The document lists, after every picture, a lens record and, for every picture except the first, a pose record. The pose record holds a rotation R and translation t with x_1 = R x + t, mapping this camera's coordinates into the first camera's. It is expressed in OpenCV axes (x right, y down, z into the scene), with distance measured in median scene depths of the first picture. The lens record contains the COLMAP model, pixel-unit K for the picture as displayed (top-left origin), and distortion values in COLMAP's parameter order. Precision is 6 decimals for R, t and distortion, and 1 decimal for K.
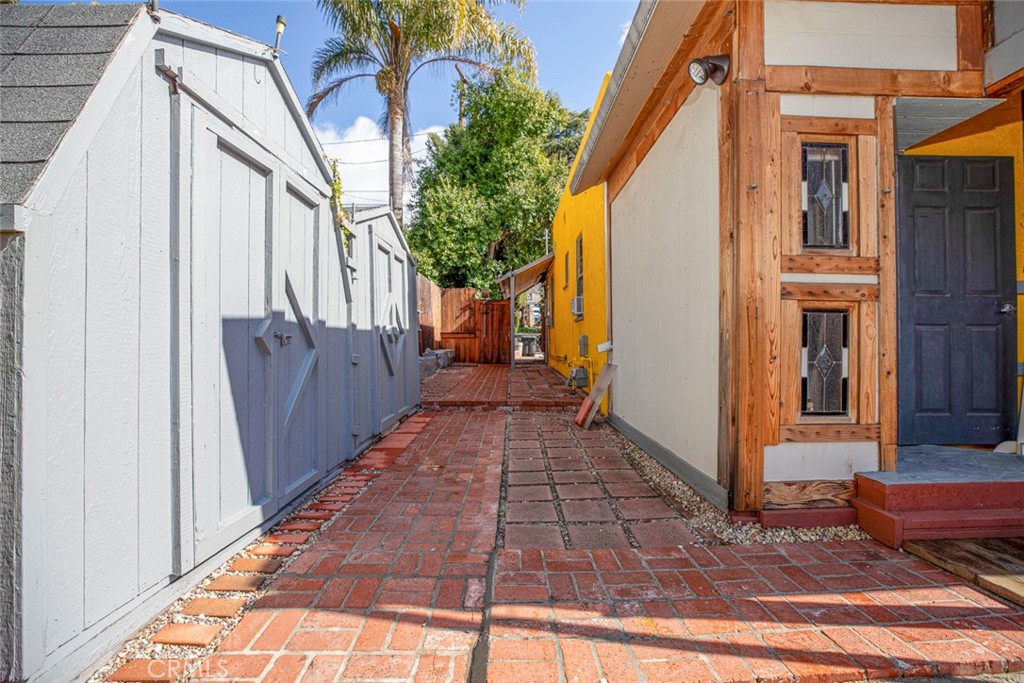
lens RADIAL K [[464.4, 0, 516.9], [0, 464.4, 338.3], [0, 0, 1]] dist [0.001866, 0.000022]
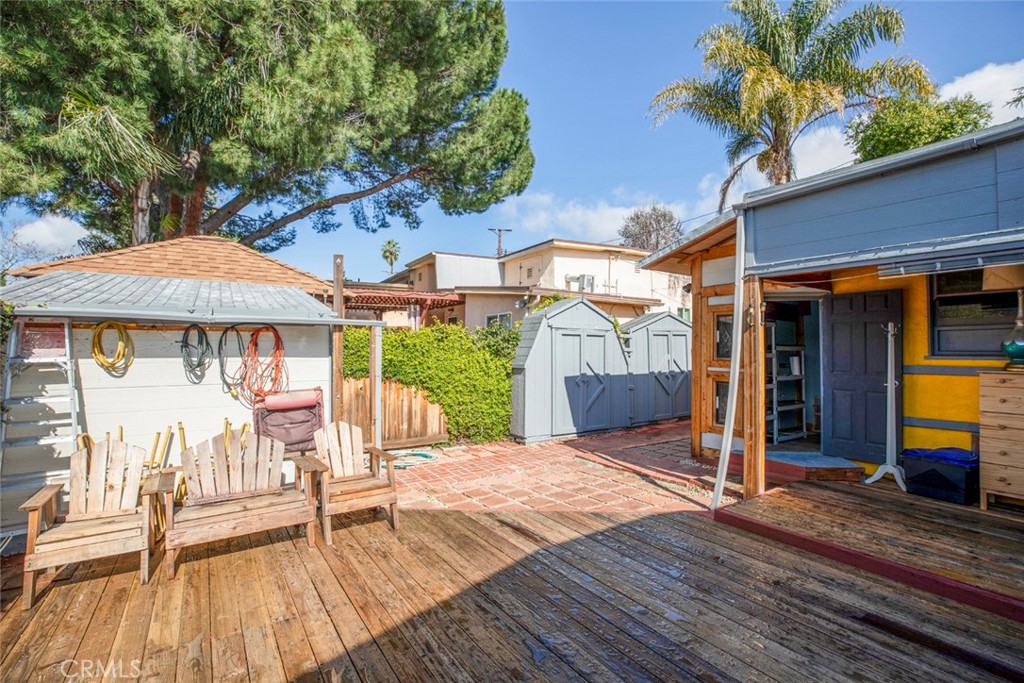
lens RADIAL K [[464.4, 0, 512.9], [0, 464.4, 344.4], [0, 0, 1]] dist [0.001866, 0.000022]
pose [[0.521730, -0.013755, -0.853000, 0.590550], [0.009388, 0.999902, -0.010382, -0.066745], [0.853059, -0.002591, 0.521808, -0.340098]]
